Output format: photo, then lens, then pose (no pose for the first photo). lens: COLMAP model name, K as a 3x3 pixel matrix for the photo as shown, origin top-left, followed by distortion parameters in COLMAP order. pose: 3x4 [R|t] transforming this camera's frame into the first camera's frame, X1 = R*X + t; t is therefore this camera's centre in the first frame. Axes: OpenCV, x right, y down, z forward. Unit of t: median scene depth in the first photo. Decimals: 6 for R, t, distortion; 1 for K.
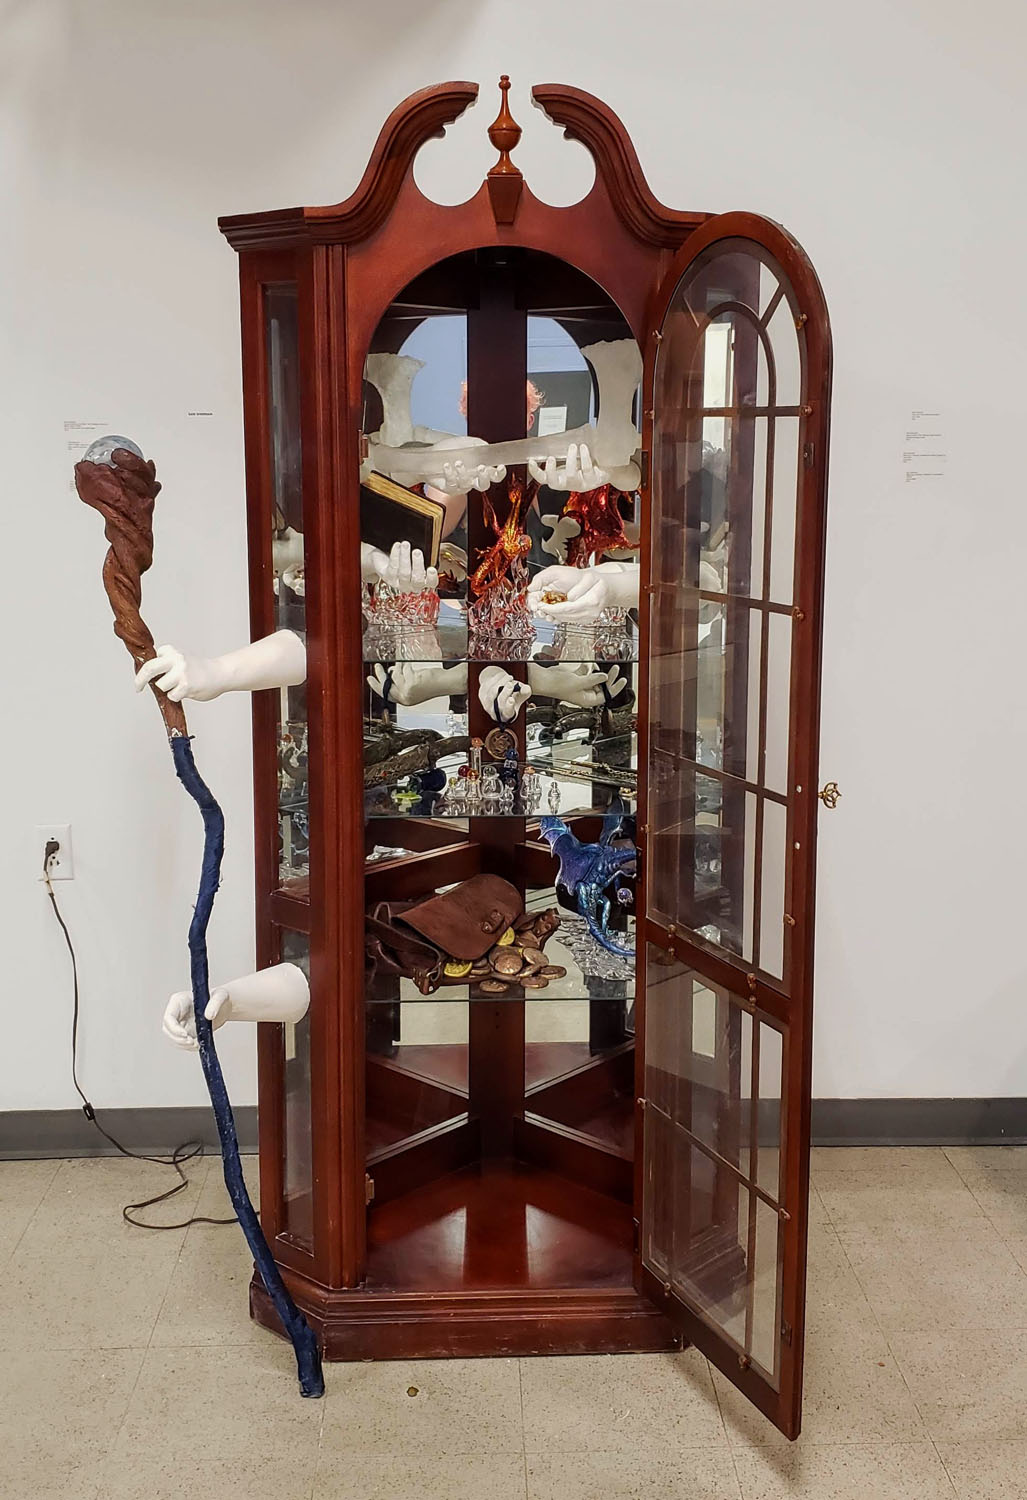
lens RADIAL K [[1530.9, 0, 513.5], [0, 1530.9, 750.0], [0, 0, 1]] dist [-0.000915, -0.003185]
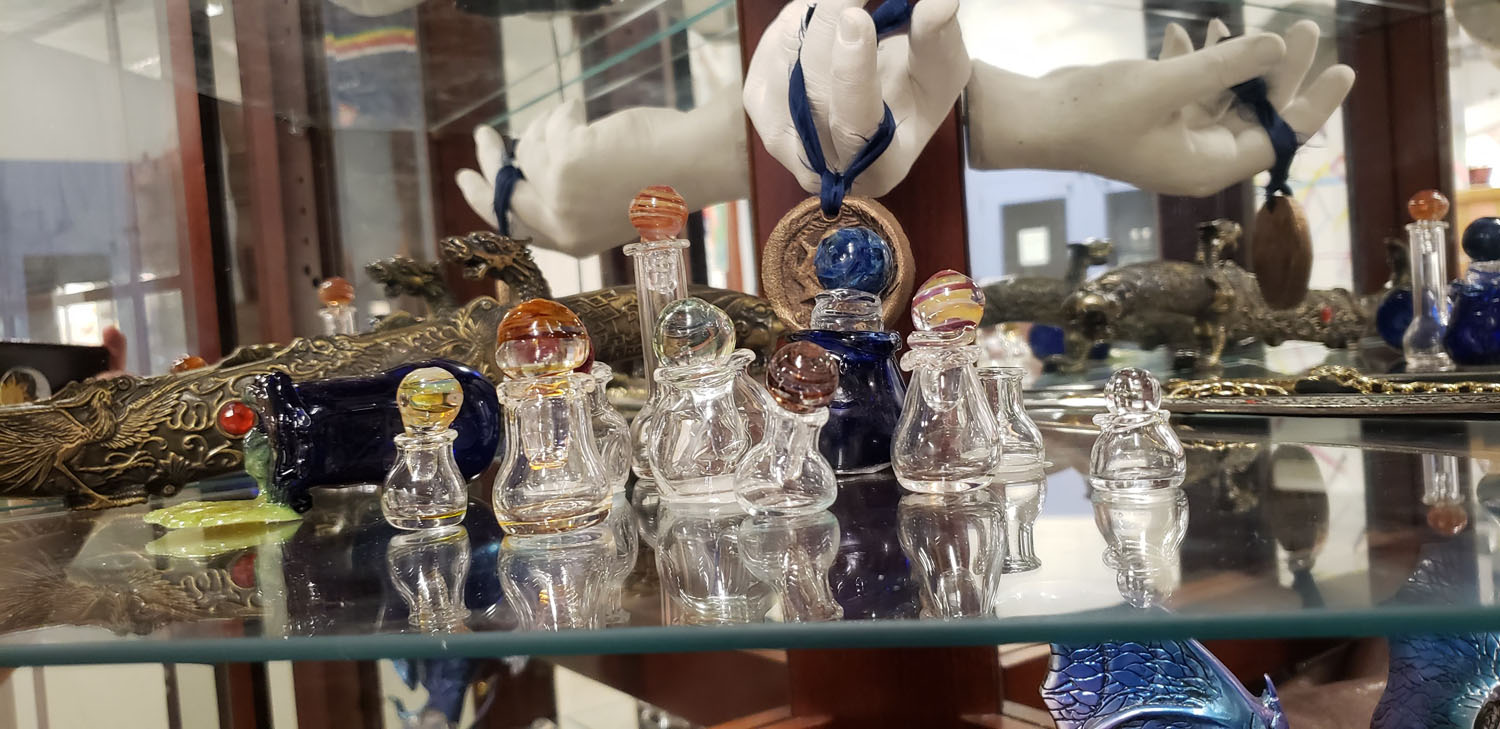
lens RADIAL K [[1185.2, 0, 704.6], [0, 1185.2, 363.4], [0, 0, 1]] dist [0.007012, -0.001121]
pose [[0.966953, -0.063023, -0.247041, 0.015069], [0.023153, 0.986669, -0.161086, 0.035676], [0.253900, 0.150043, 0.955522, 0.841440]]
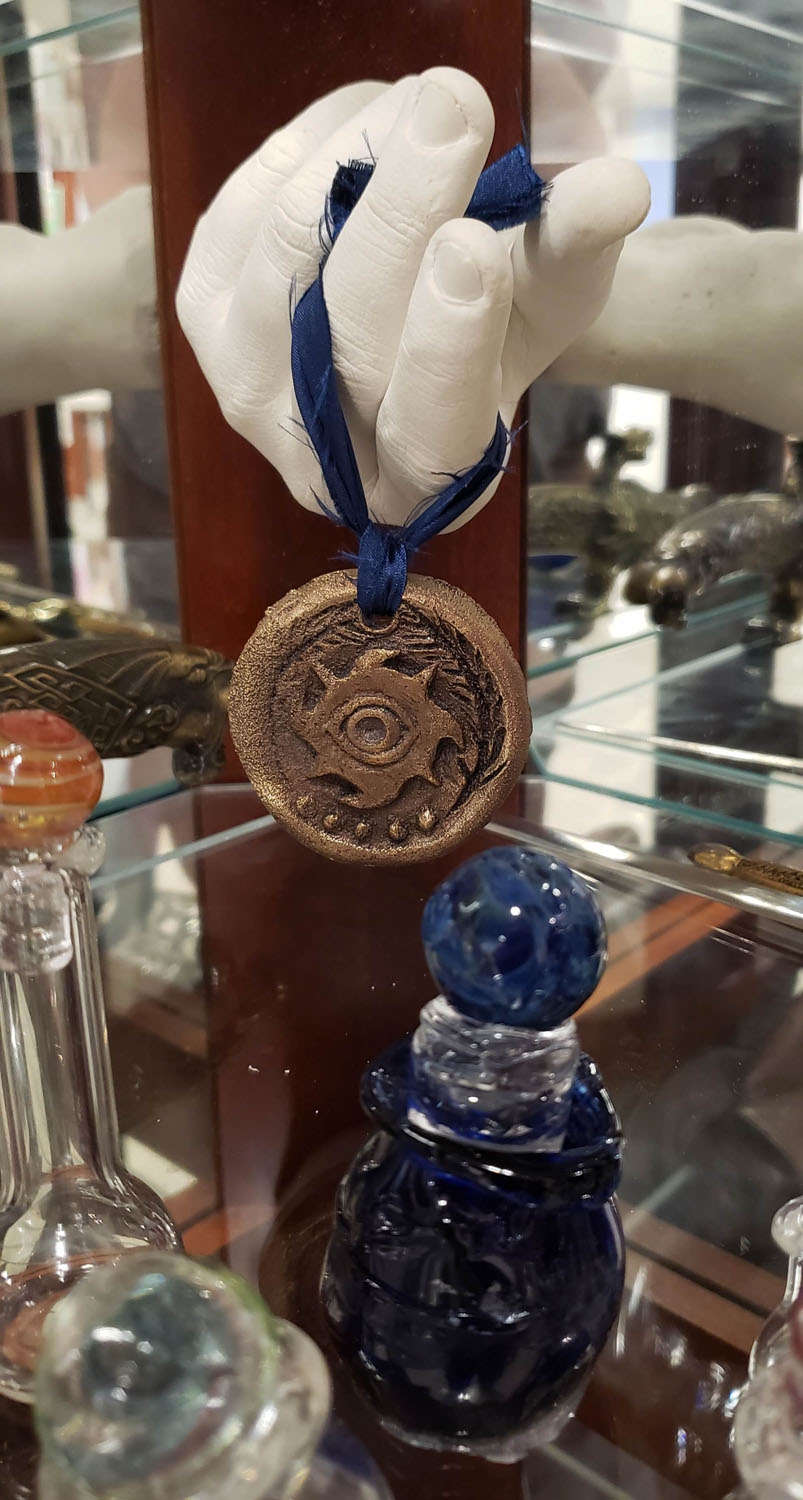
lens RADIAL K [[1339.9, 0, 401.7], [0, 1339.9, 677.6], [0, 0, 1]] dist [0.002009, 0.000884]
pose [[0.999730, -0.016605, 0.016275, -0.006998], [0.015434, 0.997454, 0.069629, -0.012837], [-0.017390, -0.069359, 0.997440, 0.906337]]
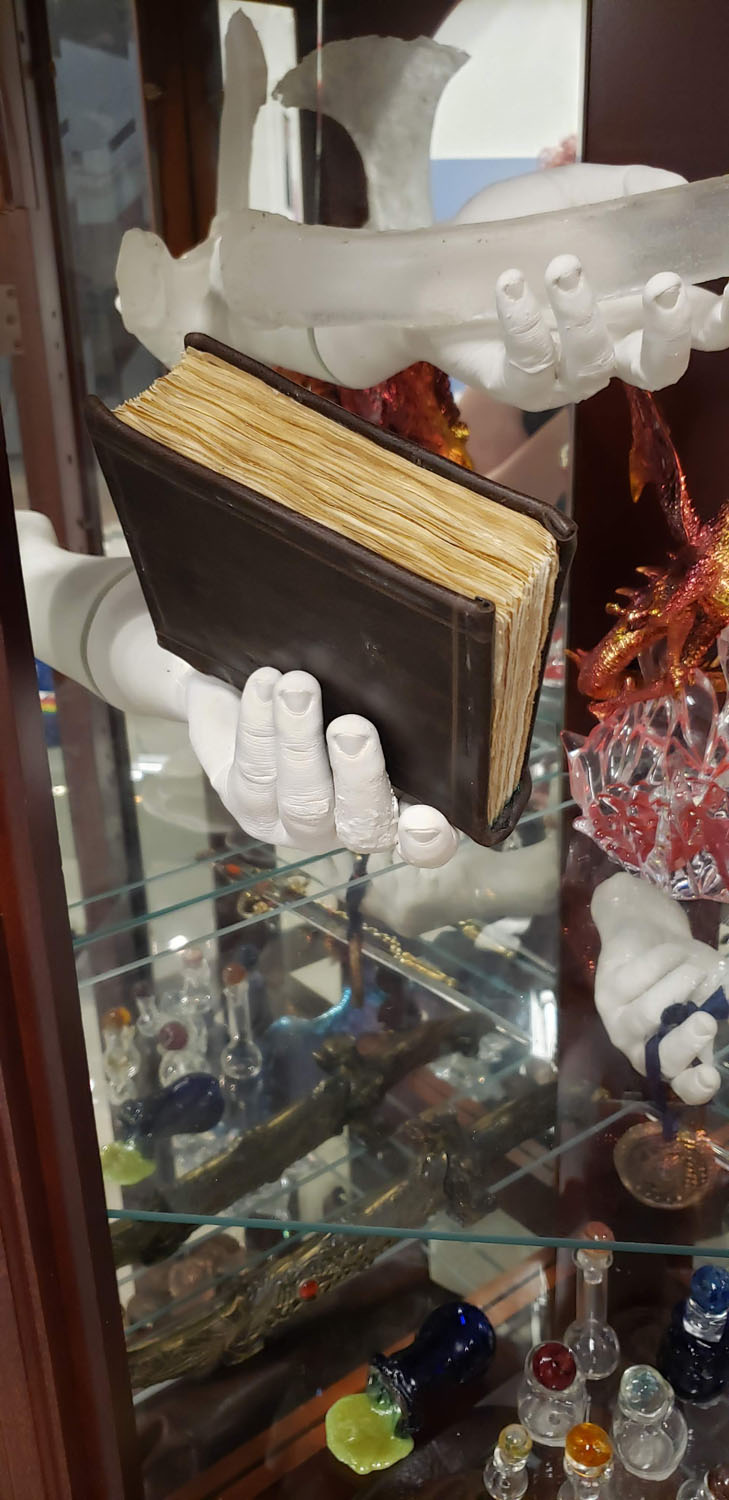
lens RADIAL K [[1185.2, 0, 364.1], [0, 1185.2, 778.9], [0, 0, 1]] dist [0.007012, -0.001121]
pose [[0.986759, 0.022335, -0.160651, -0.032438], [0.005656, 0.985133, 0.171702, -0.132294], [0.162097, -0.170337, 0.971962, 0.751657]]
